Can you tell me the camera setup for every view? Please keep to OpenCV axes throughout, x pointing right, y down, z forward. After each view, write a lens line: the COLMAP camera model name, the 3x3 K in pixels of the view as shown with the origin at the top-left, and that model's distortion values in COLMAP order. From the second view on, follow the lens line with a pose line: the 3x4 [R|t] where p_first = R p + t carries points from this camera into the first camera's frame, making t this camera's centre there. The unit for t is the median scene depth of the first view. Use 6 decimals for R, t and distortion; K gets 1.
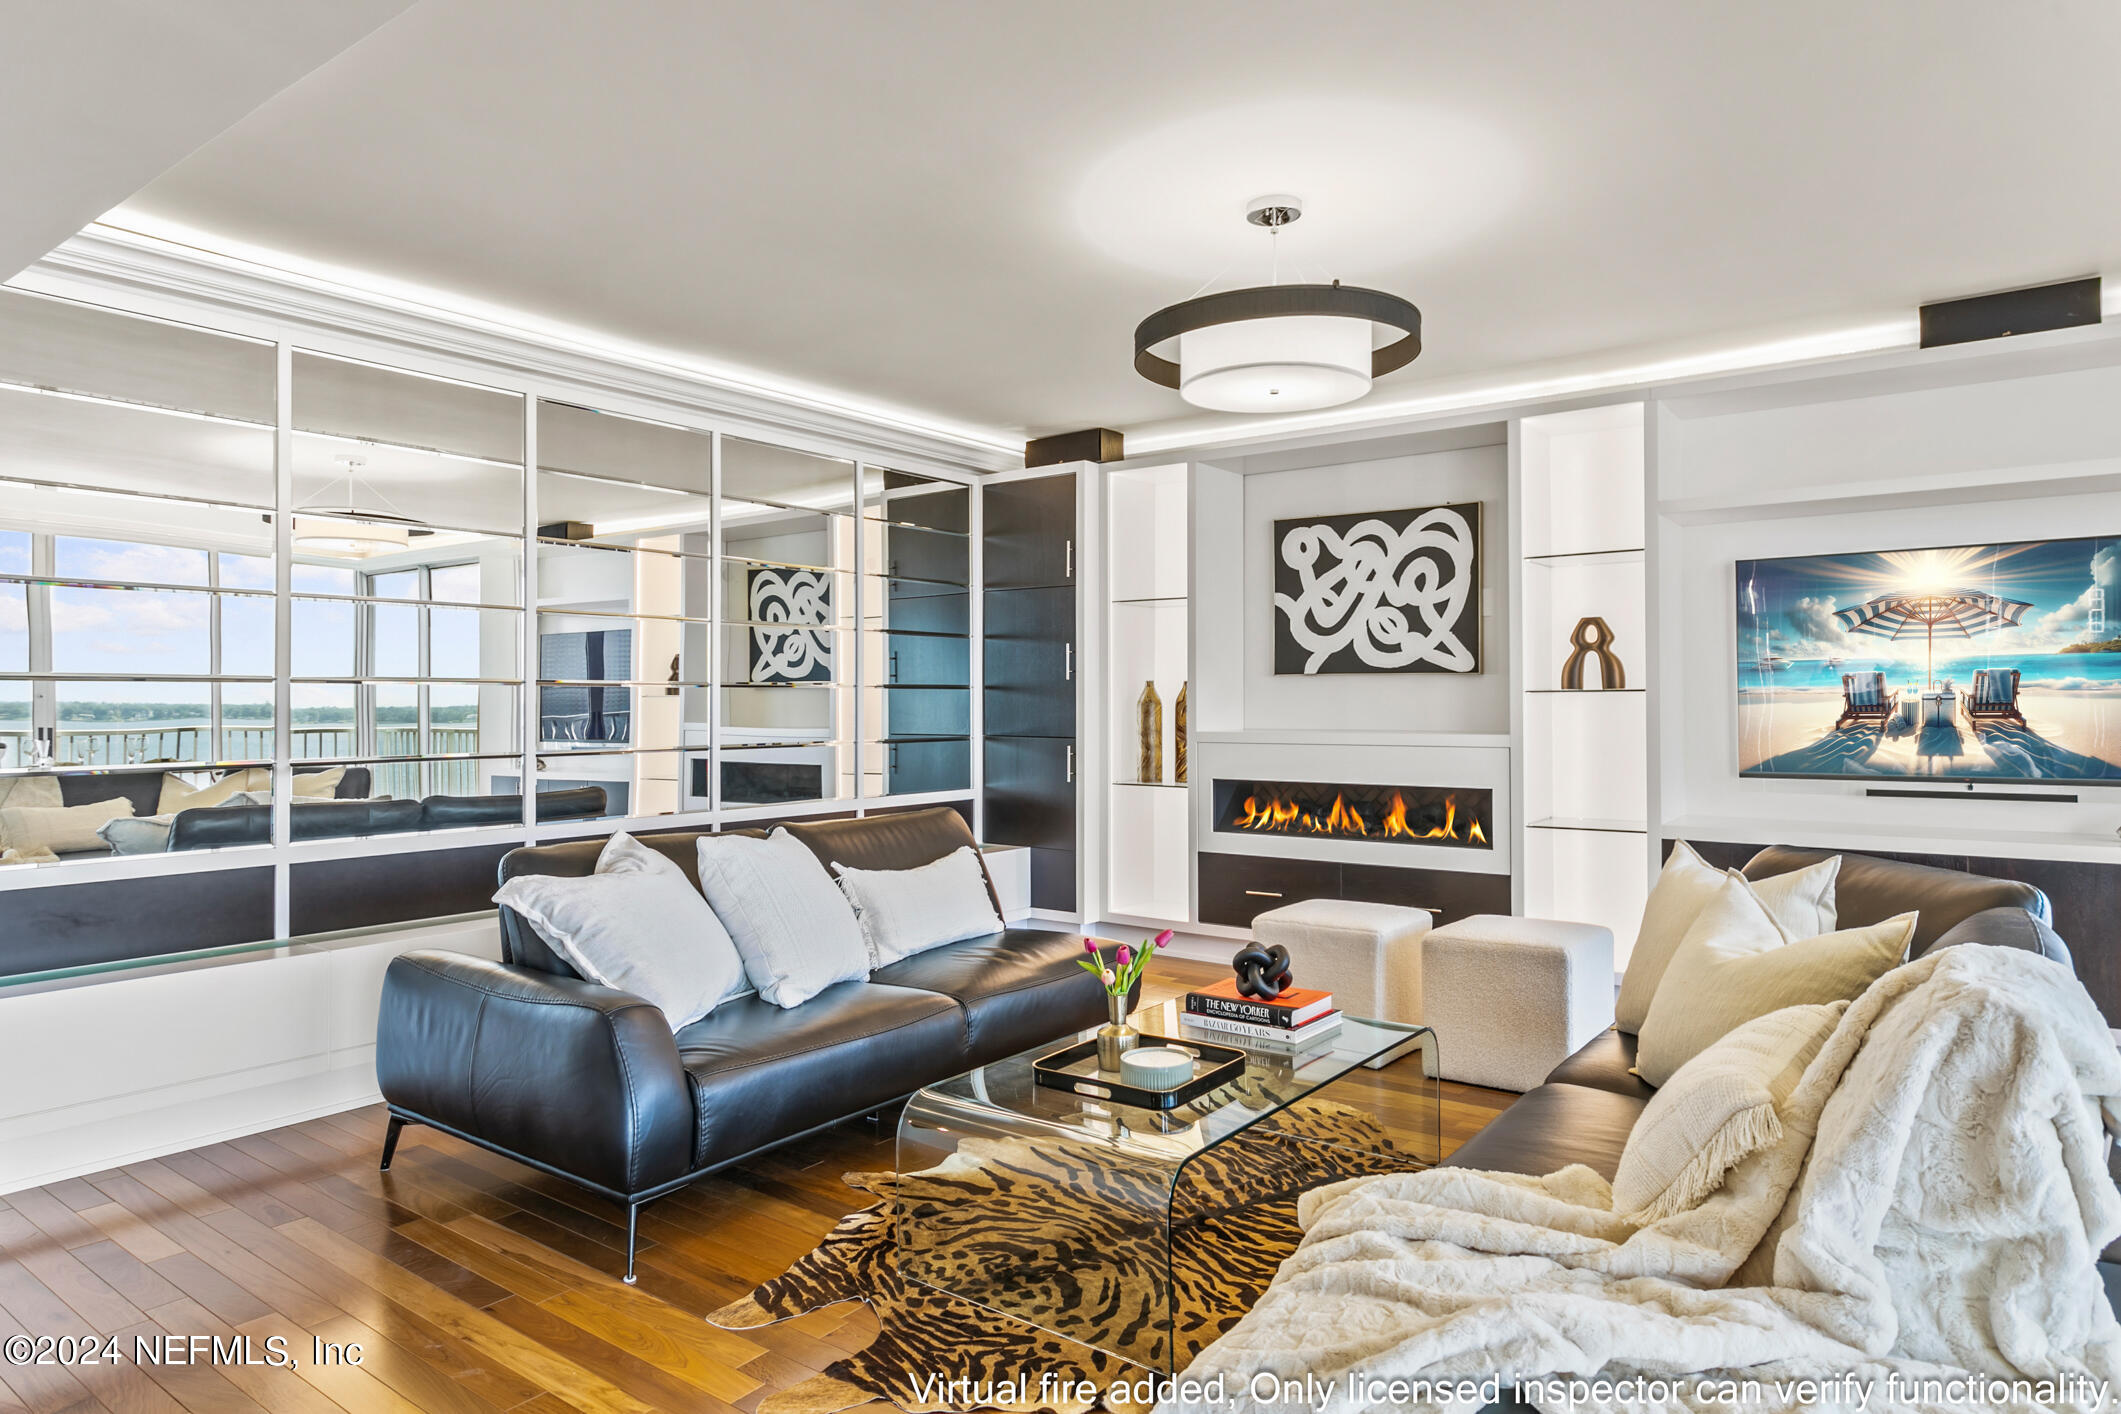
lens RADIAL K [[1272.2, 0, 1067.2], [0, 1272.2, 679.9], [0, 0, 1]] dist [-0.000986, -0.001100]
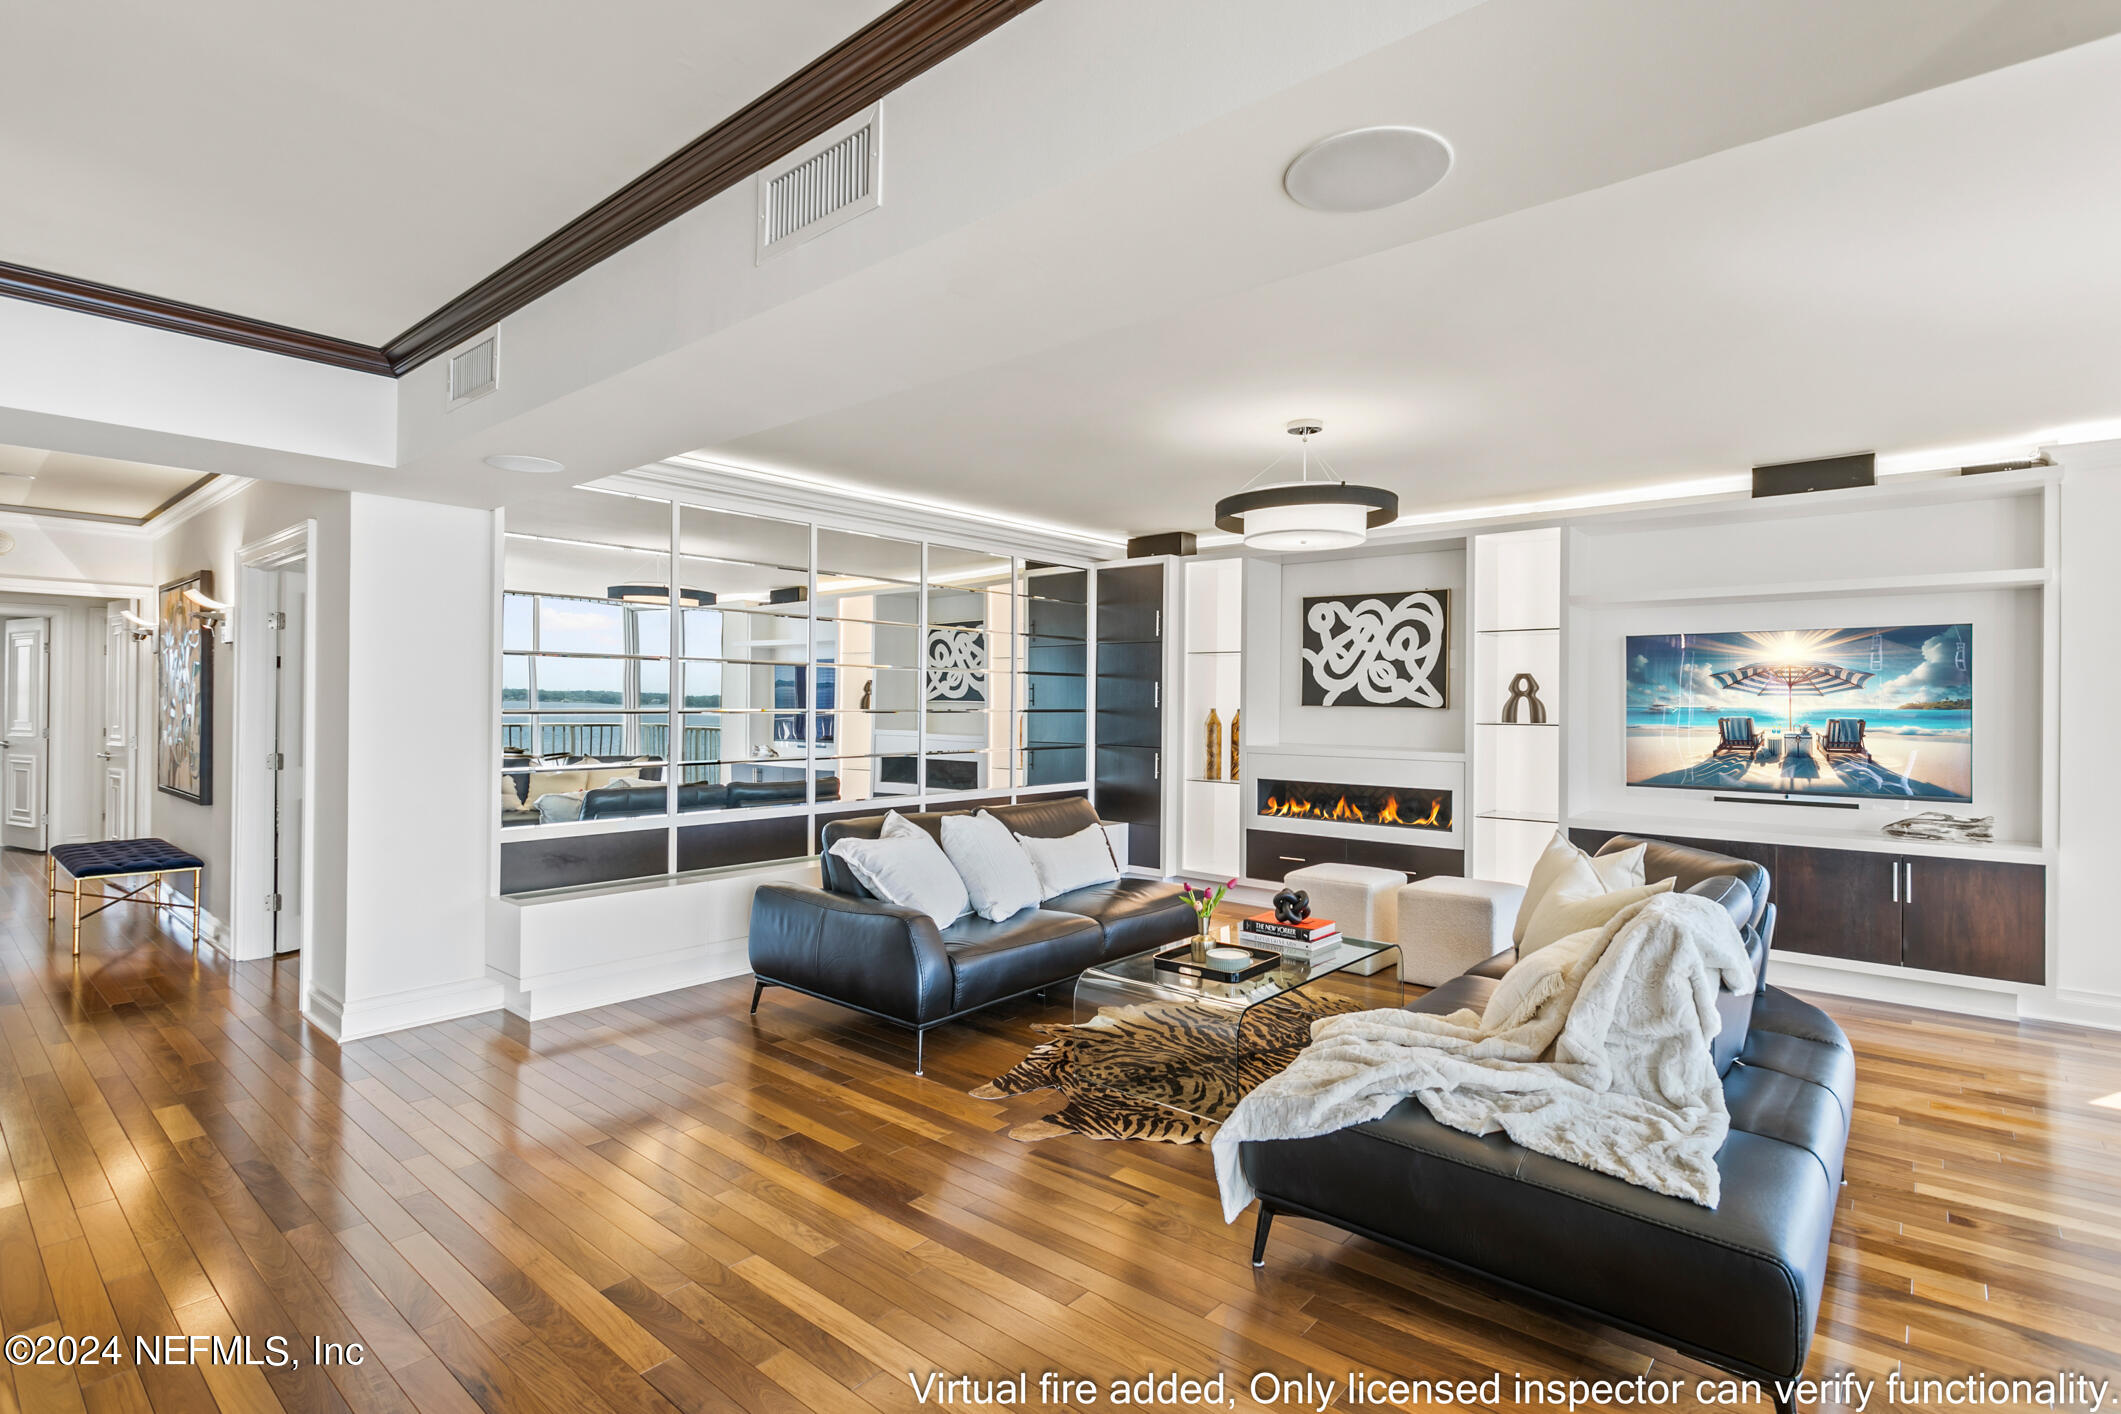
lens RADIAL K [[1025.1, 0, 1065.2], [0, 1025.1, 694.3], [0, 0, 1]] dist [0.000783, 0.000176]
pose [[0.997818, 0.011270, -0.065062, -0.033948], [-0.010568, 0.999882, 0.011125, -0.033815], [0.065180, -0.010413, 0.997819, -0.205981]]
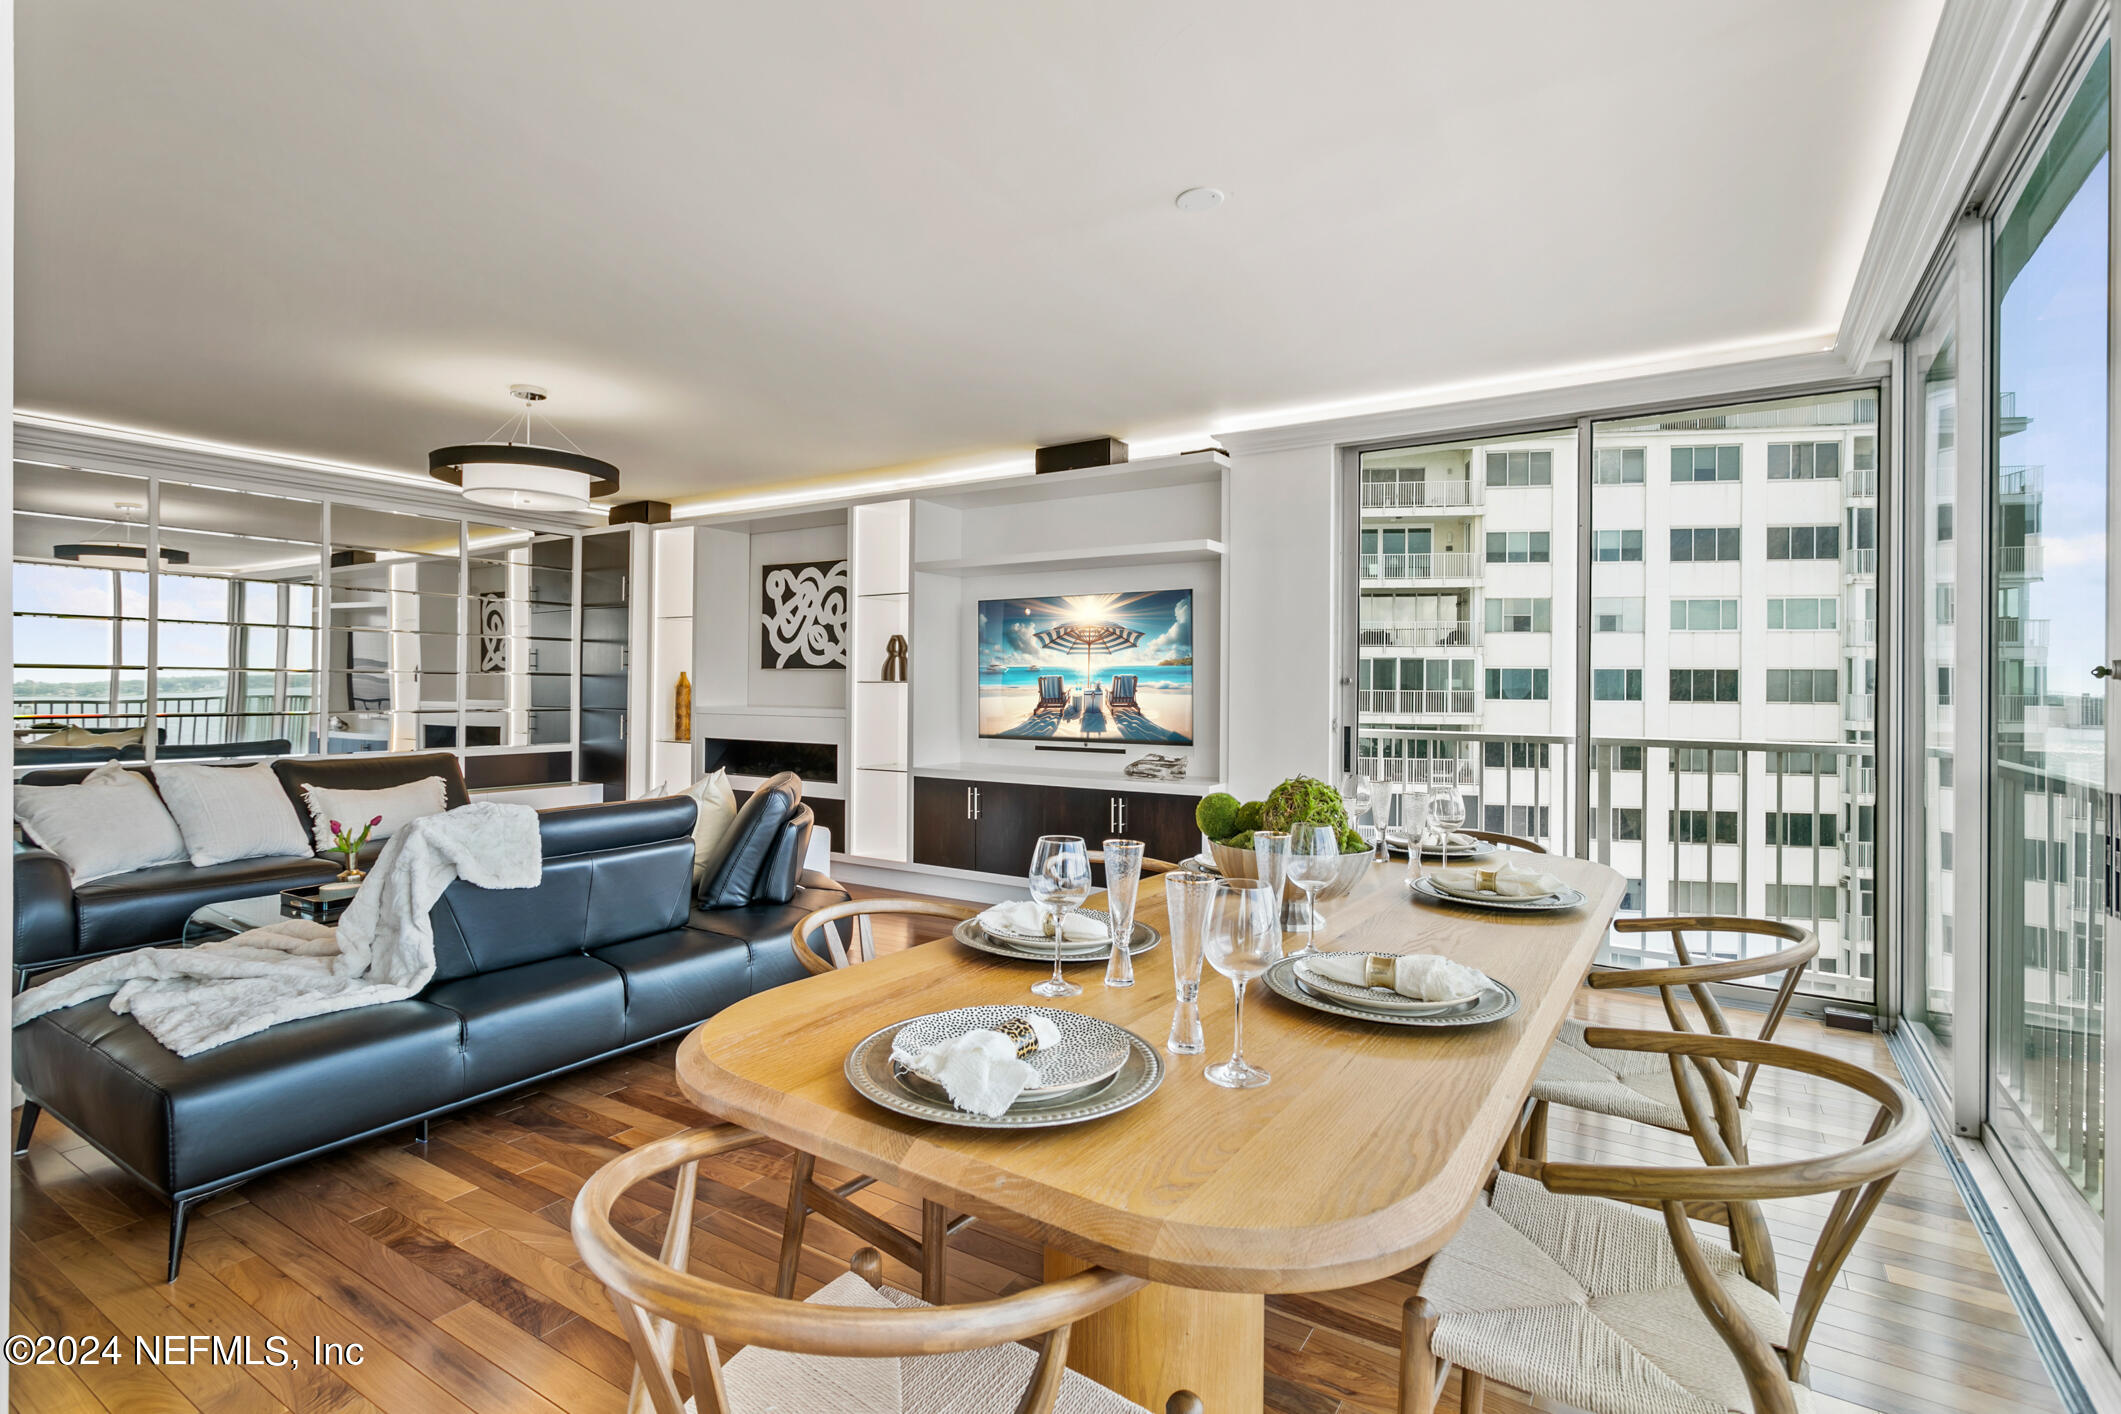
lens RADIAL K [[1020.1, 0, 1054.1], [0, 1020.1, 679.8], [0, 0, 1]] dist [0.001498, -0.000018]
pose [[0.998334, 0.011542, 0.056532, 0.549008], [-0.012191, 0.999863, 0.011164, -0.010965], [-0.056395, -0.011835, 0.998338, -0.270678]]
